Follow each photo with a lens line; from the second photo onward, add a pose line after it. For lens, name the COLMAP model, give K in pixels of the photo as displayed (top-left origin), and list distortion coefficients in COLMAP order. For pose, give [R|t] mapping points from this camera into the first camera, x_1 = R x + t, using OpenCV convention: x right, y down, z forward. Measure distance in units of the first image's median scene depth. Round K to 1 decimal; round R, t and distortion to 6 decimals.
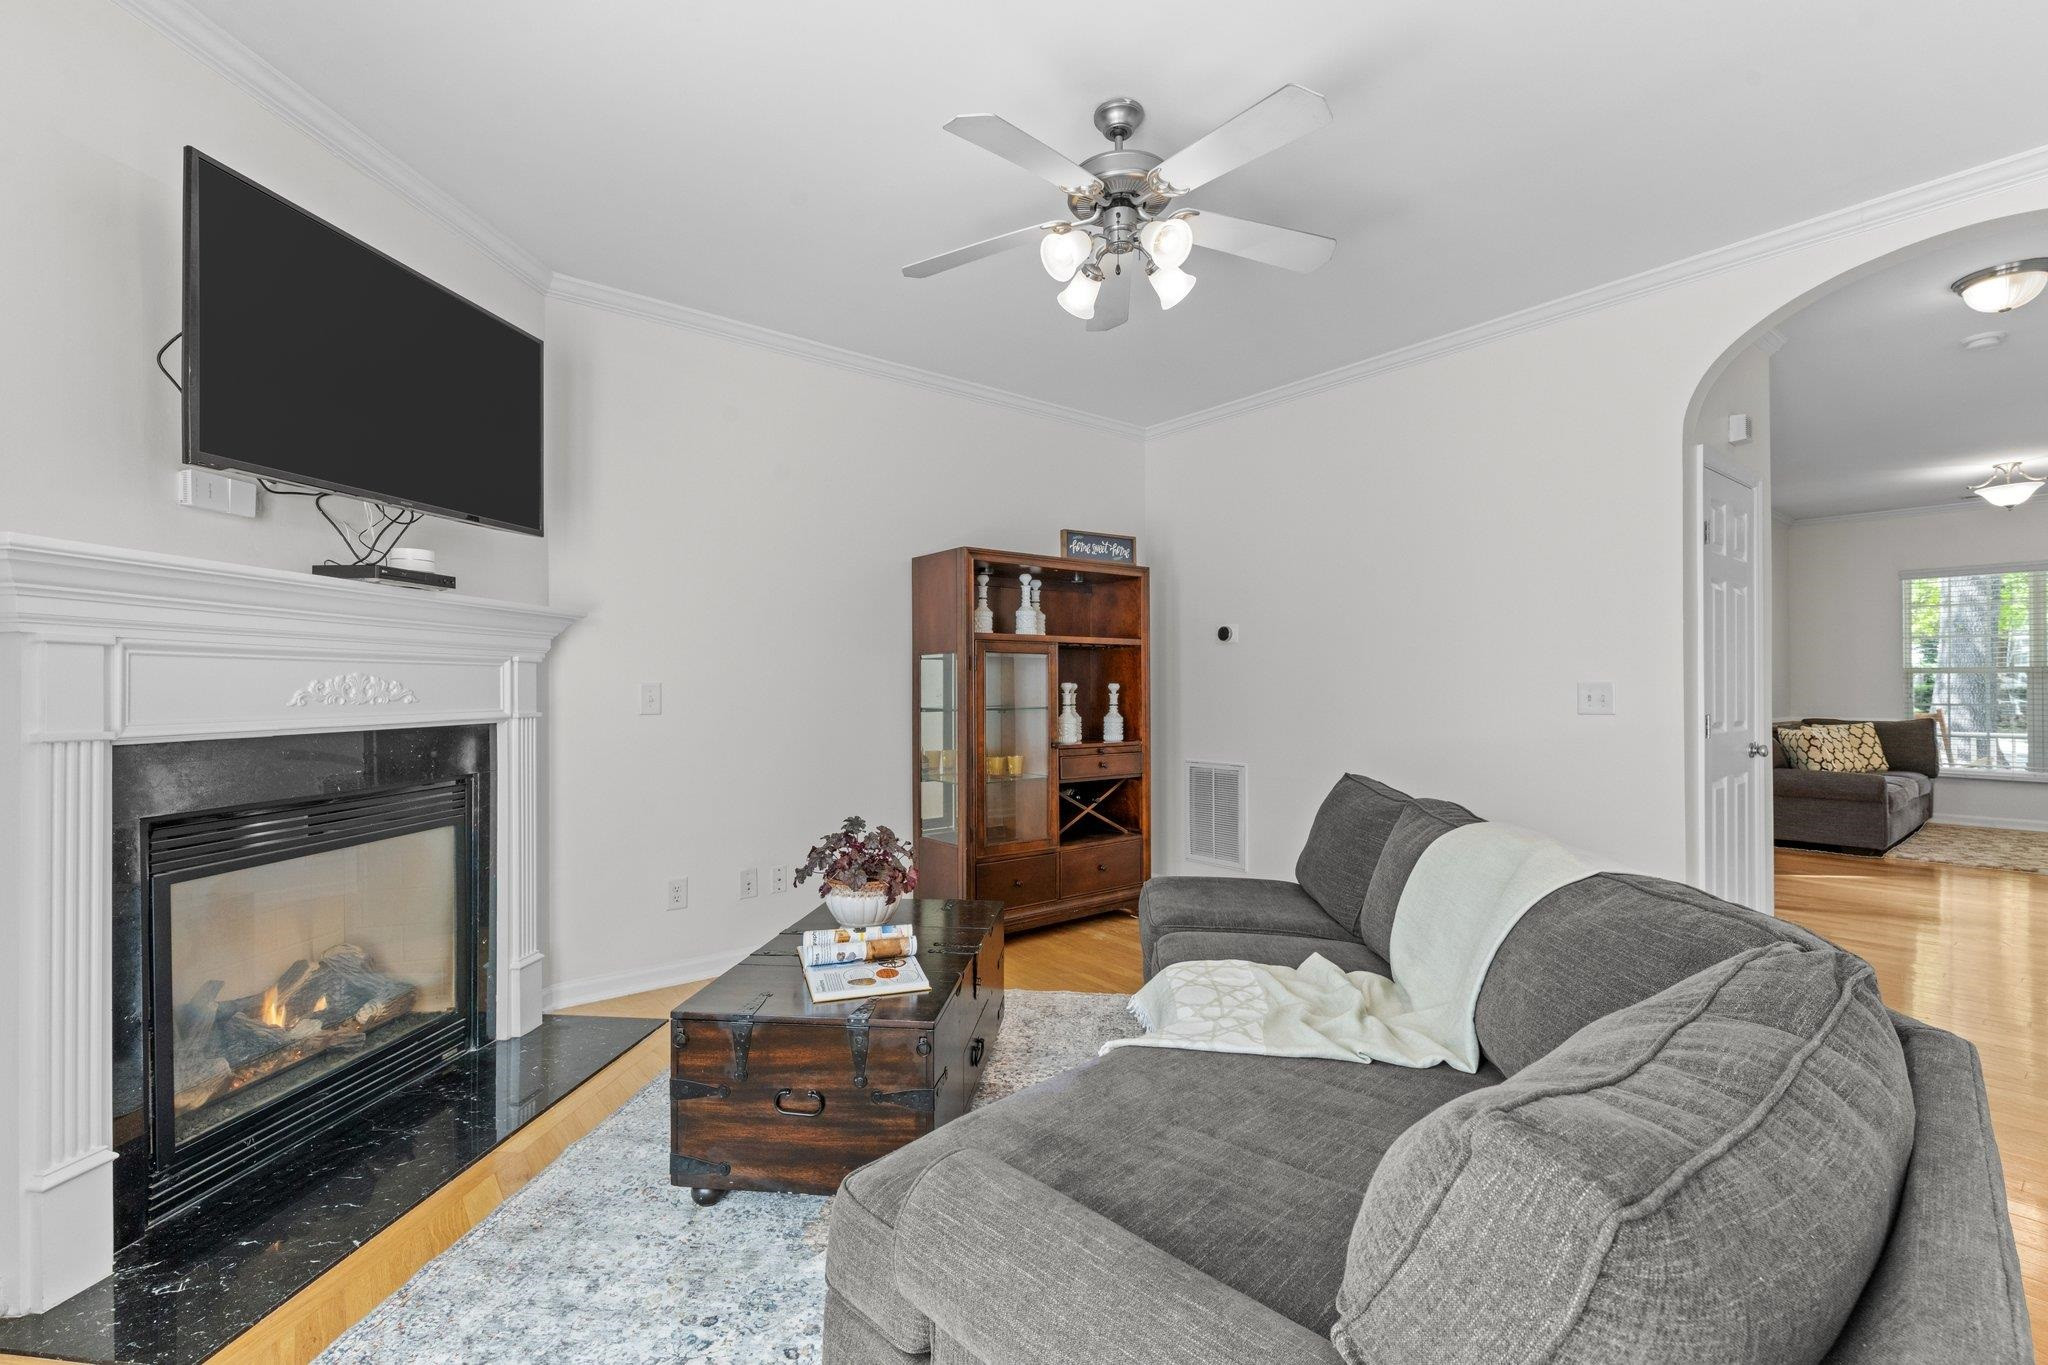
lens RADIAL K [[900.1, 0, 1027.7], [0, 900.1, 683.9], [0, 0, 1]] dist [0.001210, -0.000416]
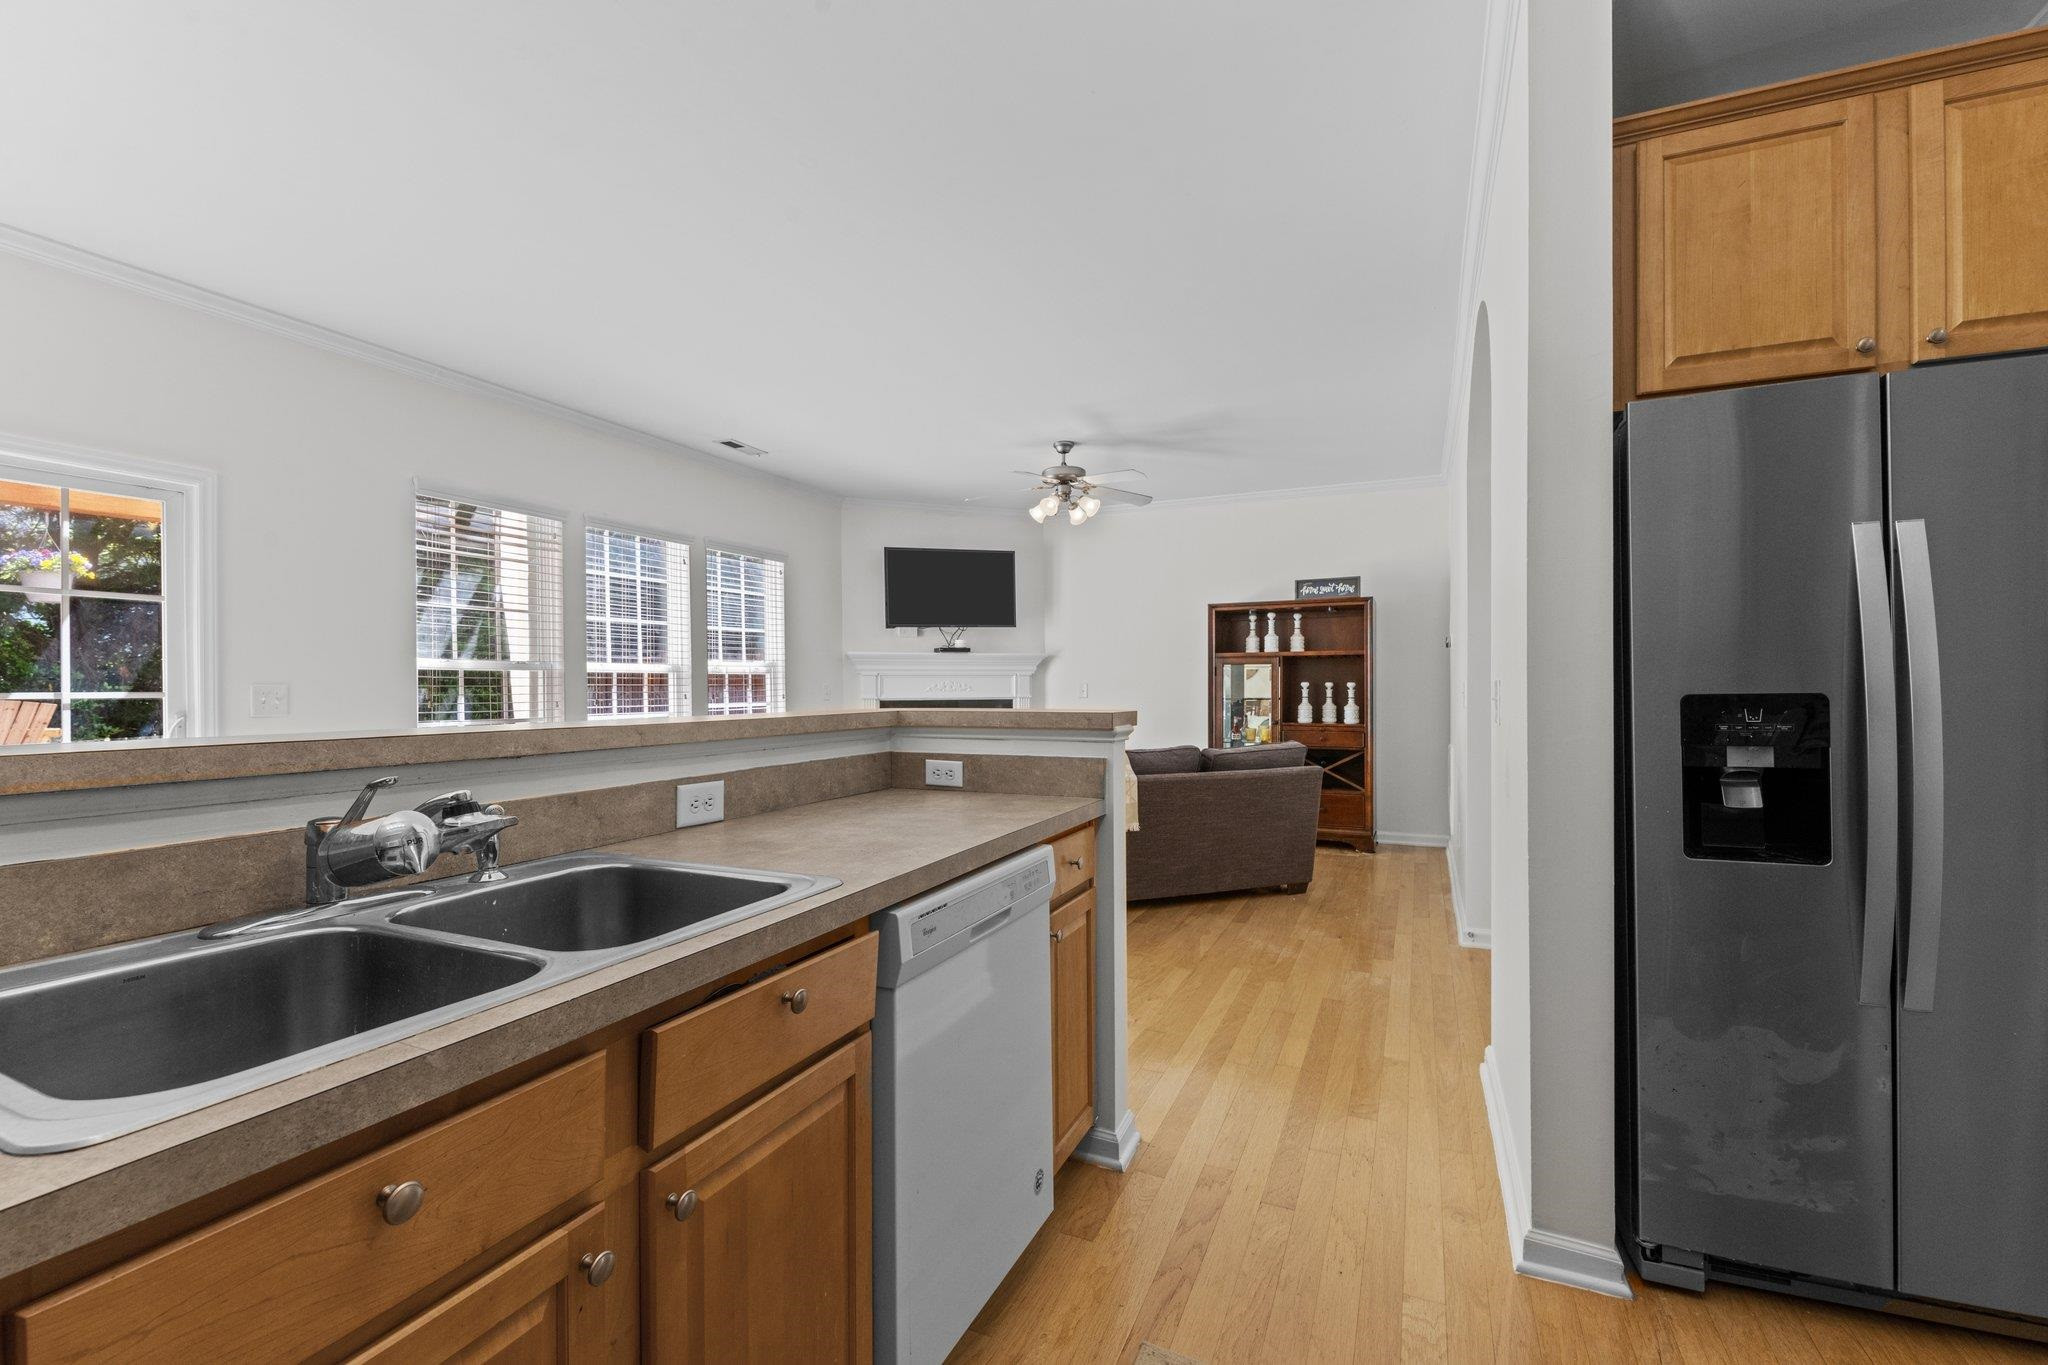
lens RADIAL K [[900.1, 0, 1027.7], [0, 900.1, 683.9], [0, 0, 1]] dist [0.001210, -0.000416]
pose [[0.453036, -0.003898, -0.891484, 1.159724], [0.008444, 0.999964, -0.000081, -0.002198], [0.891452, -0.007491, 0.453053, -0.082864]]
